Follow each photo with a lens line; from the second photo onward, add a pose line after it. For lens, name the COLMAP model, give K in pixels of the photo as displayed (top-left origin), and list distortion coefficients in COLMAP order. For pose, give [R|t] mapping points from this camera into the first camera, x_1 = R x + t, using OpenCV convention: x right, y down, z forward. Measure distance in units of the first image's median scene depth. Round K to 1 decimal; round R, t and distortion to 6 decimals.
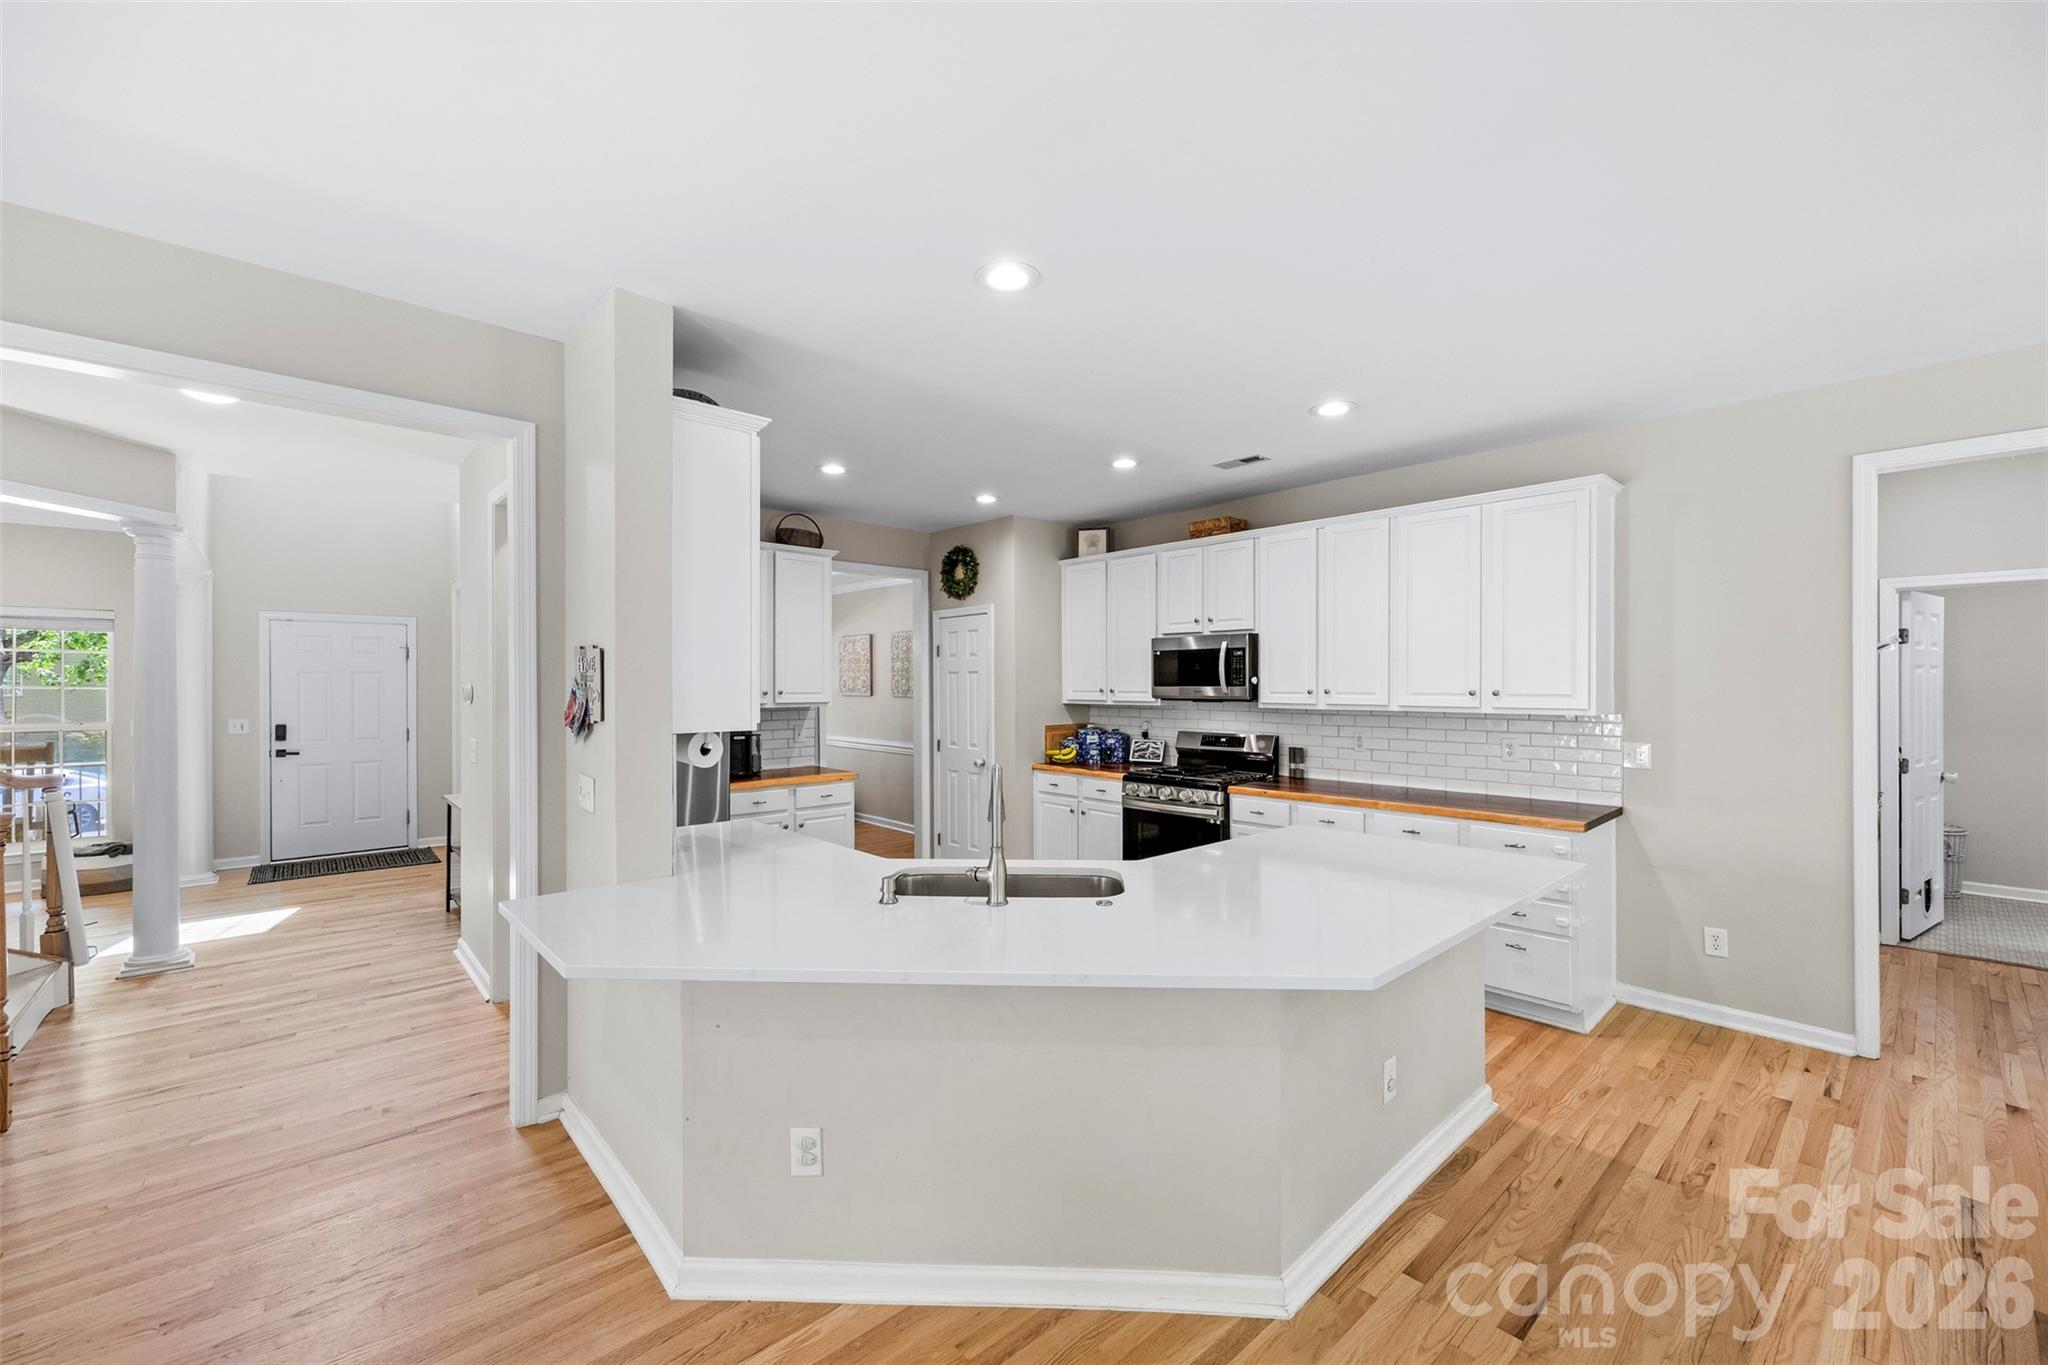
lens RADIAL K [[823.1, 0, 1045.9], [0, 823.1, 680.3], [0, 0, 1]] dist [0.001231, 0.000107]
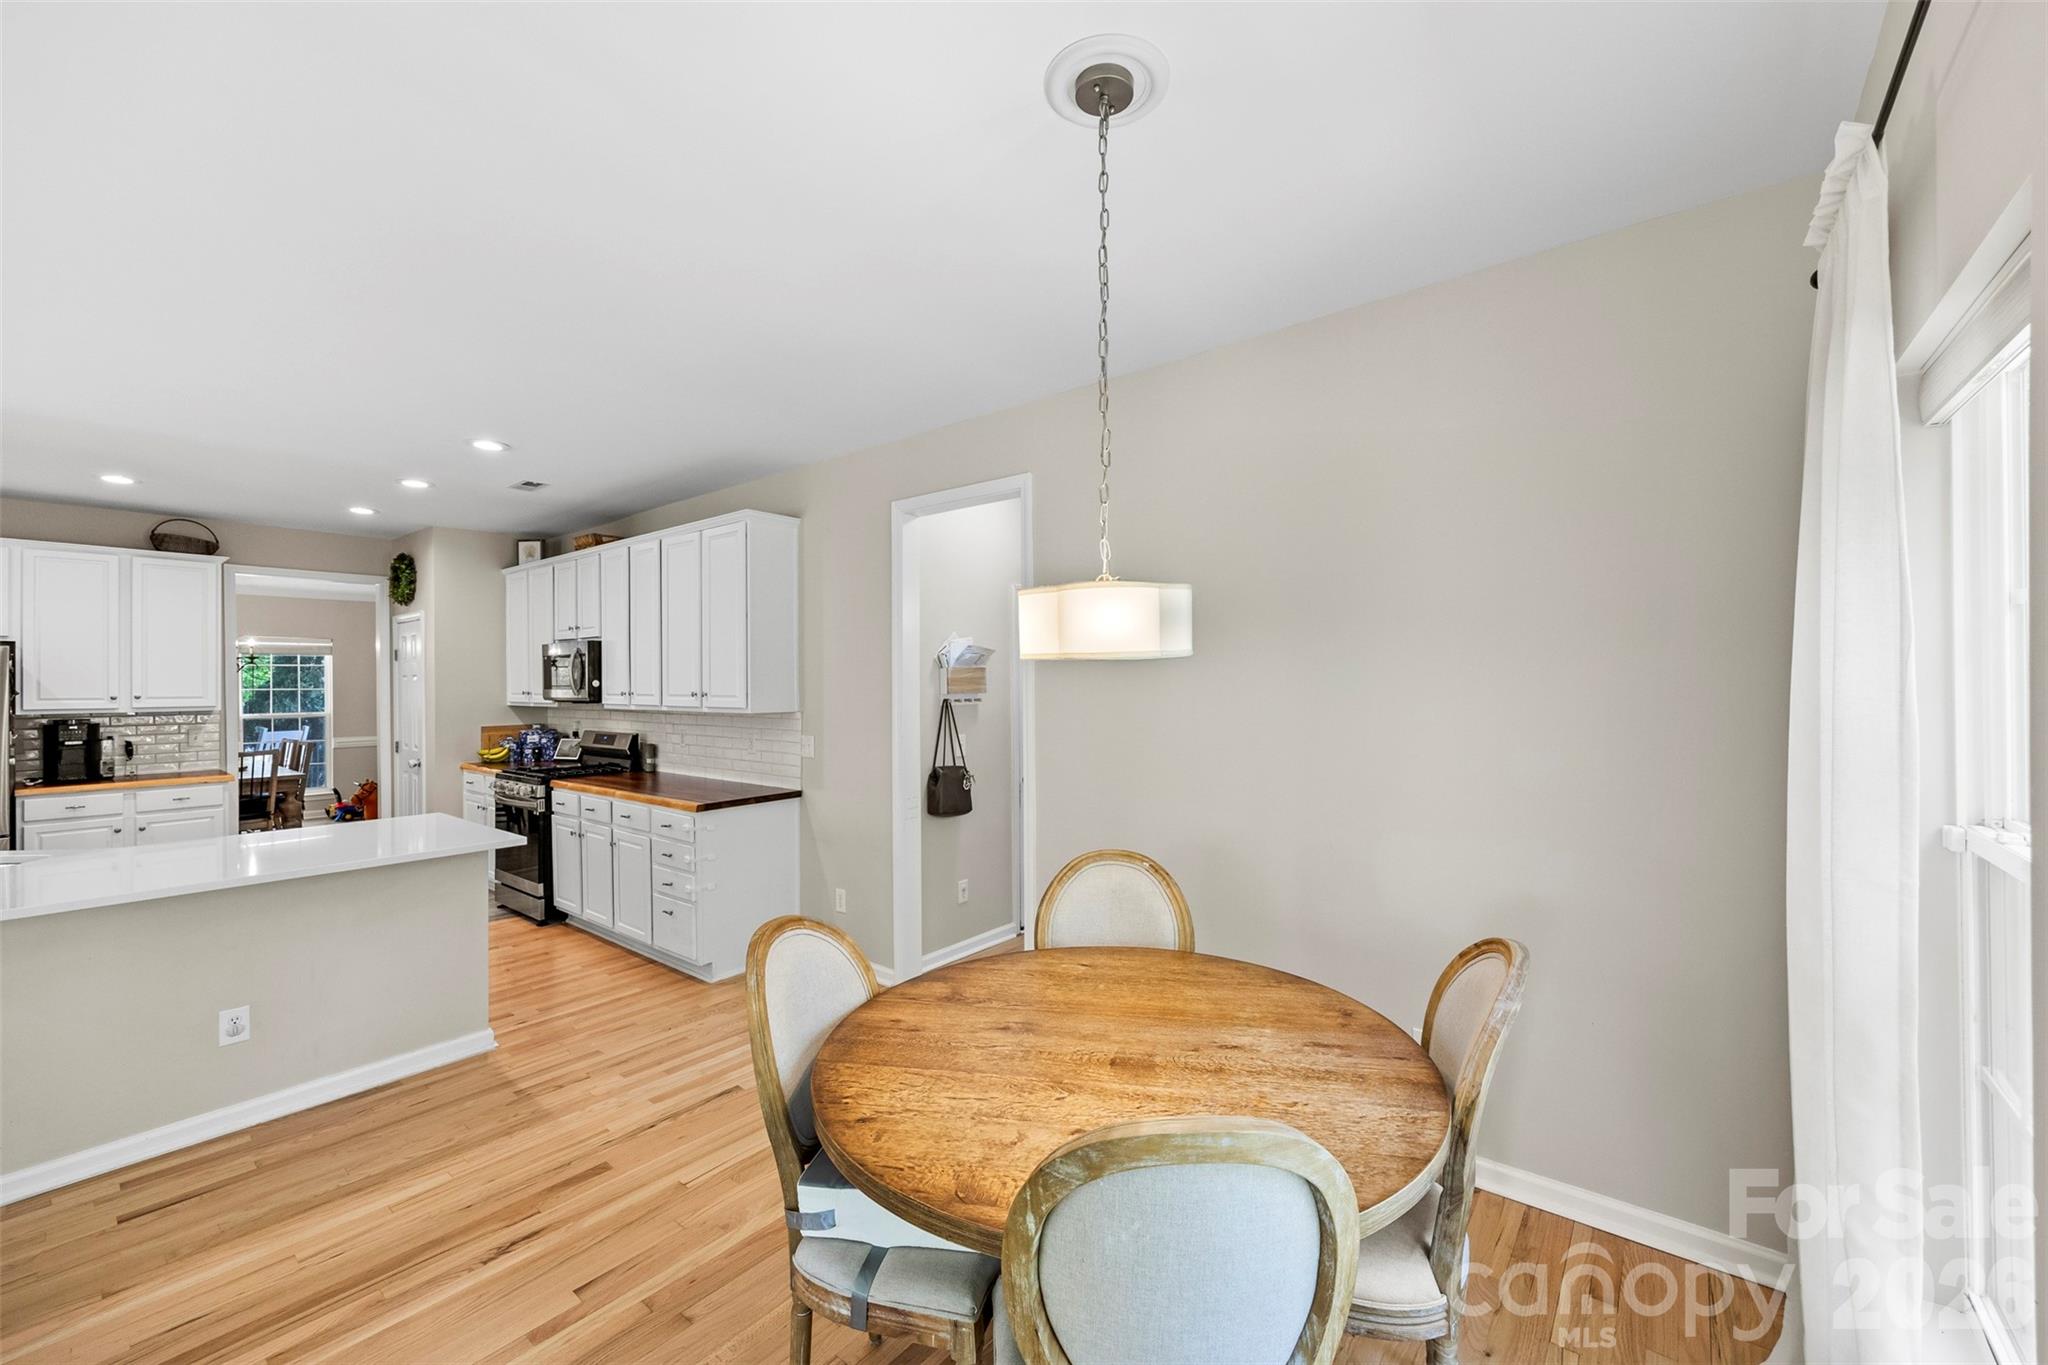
lens RADIAL K [[805.6, 0, 1037.9], [0, 805.6, 677.7], [0, 0, 1]] dist [0.001556, 0.000048]
pose [[0.988314, -0.003807, 0.152384, 0.635674], [0.003960, 0.999992, -0.000696, -0.004254], [-0.152381, 0.001292, 0.988321, -0.145516]]
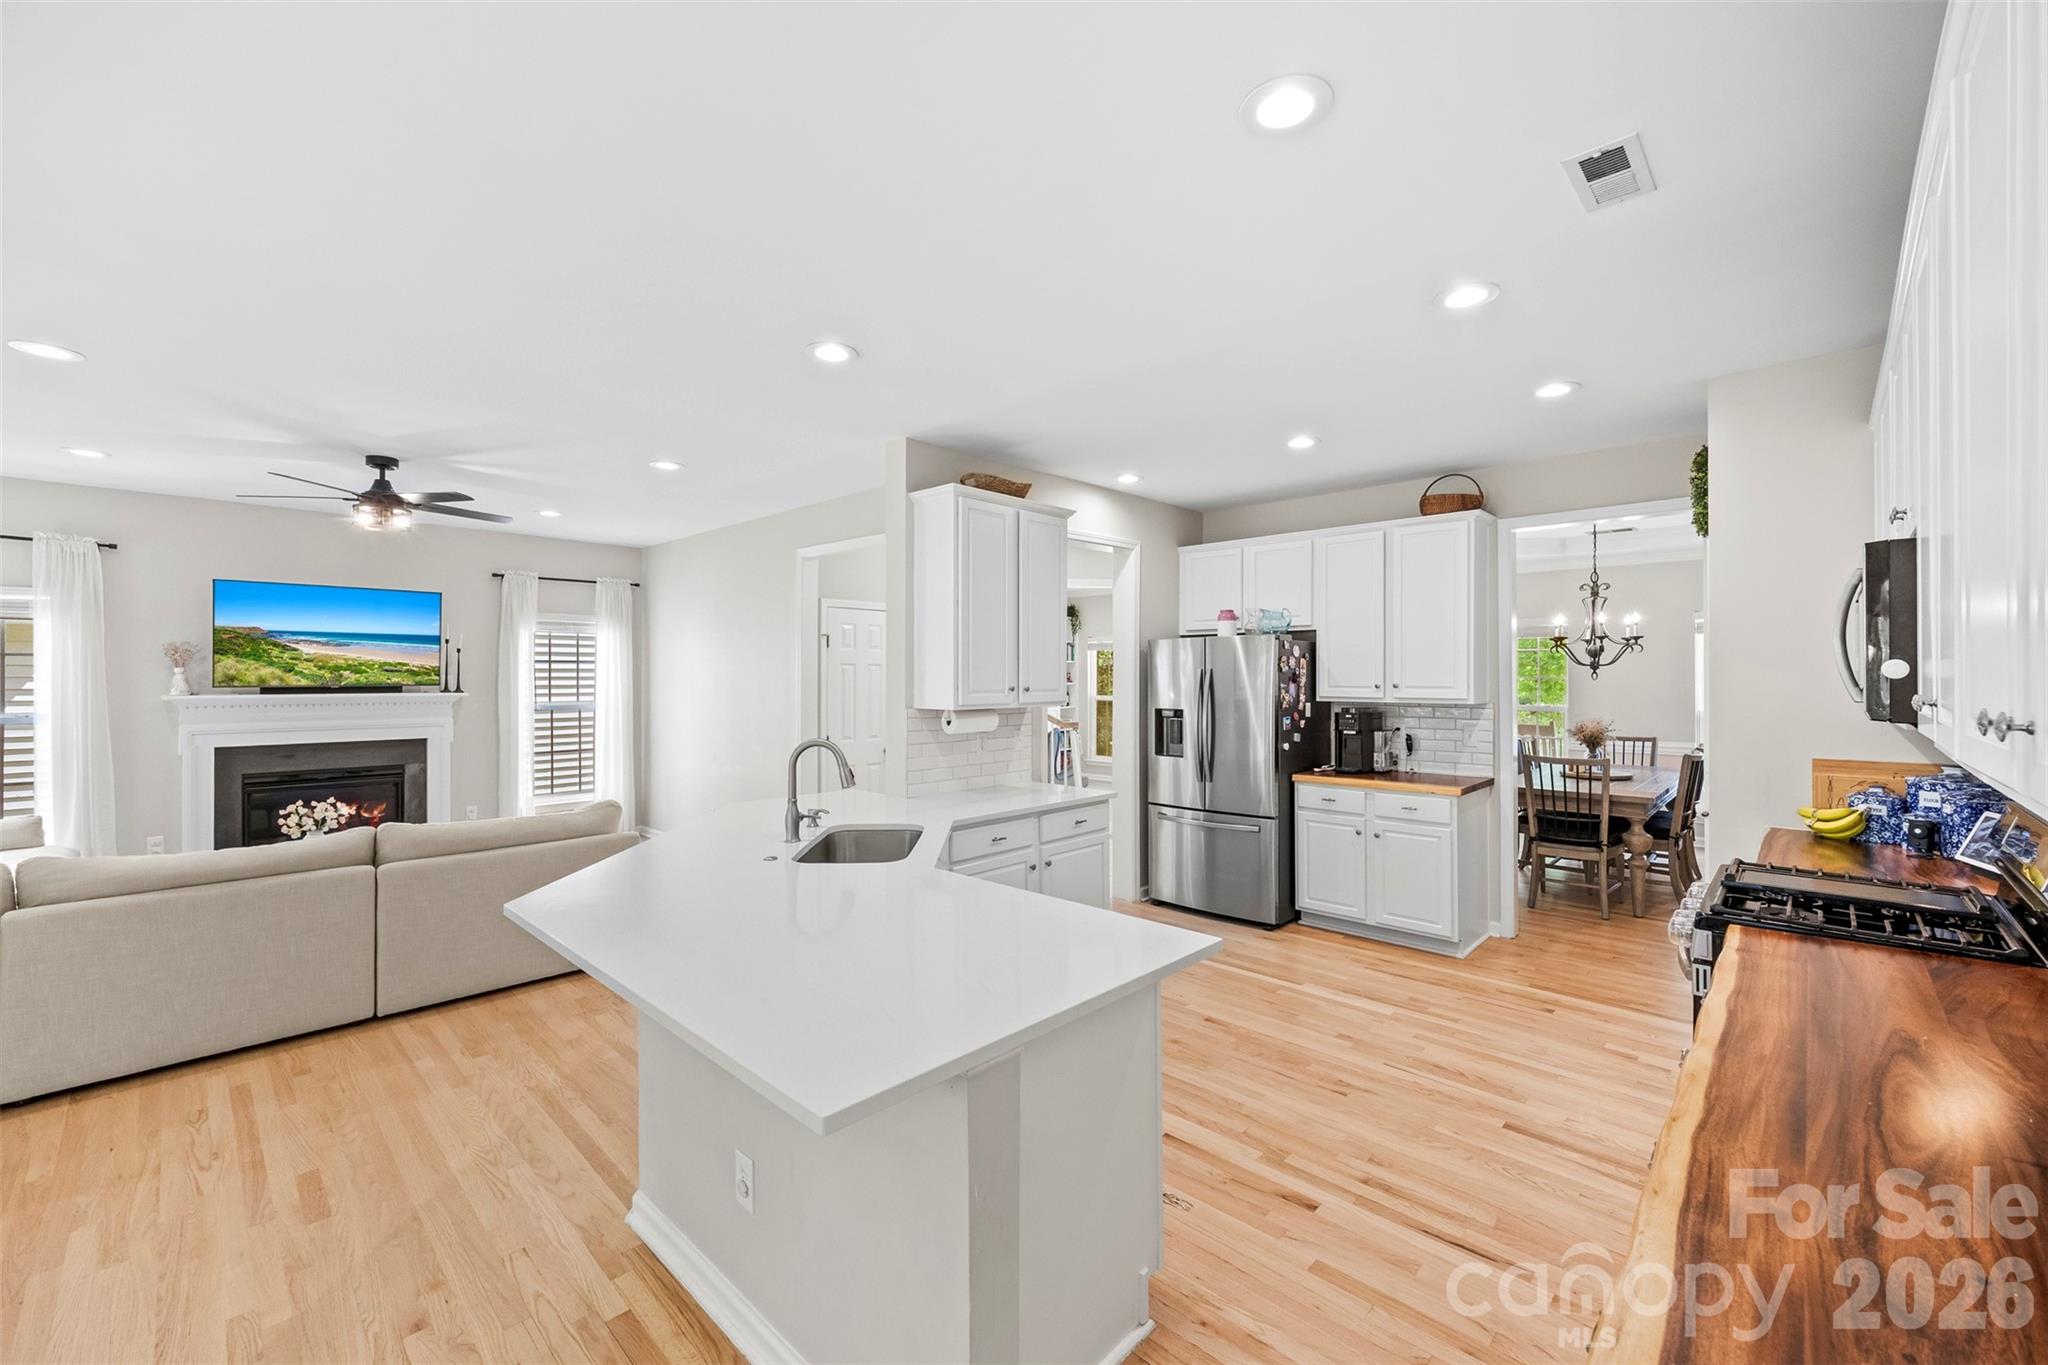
lens RADIAL K [[820.4, 0, 1027.3], [0, 820.4, 676.0], [0, 0, 1]] dist [-0.000384, -0.000306]
pose [[0.062995, 0.001287, -0.998013, 0.558322], [0.004946, 0.999986, 0.001601, 0.000799], [0.998002, -0.005037, 0.062988, 0.560899]]
